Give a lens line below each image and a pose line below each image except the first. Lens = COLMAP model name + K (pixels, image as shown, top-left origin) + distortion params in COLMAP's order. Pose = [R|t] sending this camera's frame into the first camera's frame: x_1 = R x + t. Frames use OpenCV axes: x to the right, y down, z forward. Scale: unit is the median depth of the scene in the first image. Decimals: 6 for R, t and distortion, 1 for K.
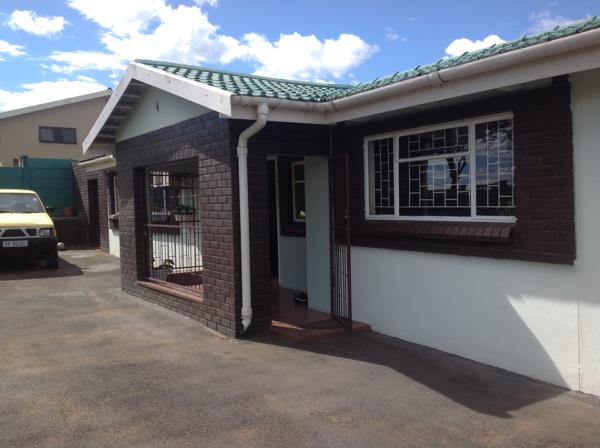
lens RADIAL K [[591.1, 0, 242.3], [0, 591.1, 147.9], [0, 0, 1]] dist [0.007034, -0.023747]
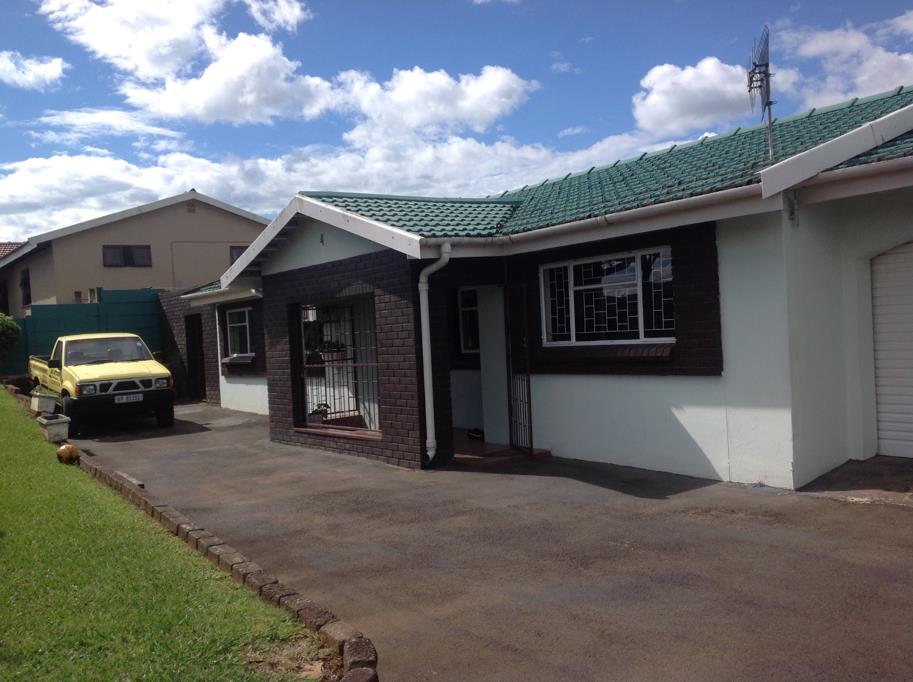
lens RADIAL K [[886.9, 0, 456.5], [0, 886.9, 341.0], [0, 0, 1]] dist [0.176633, -0.337259]
pose [[0.990856, -0.054363, 0.123490, -0.095729], [0.040640, 0.992984, 0.111042, -0.048513], [-0.128660, -0.105008, 0.986114, -0.365835]]
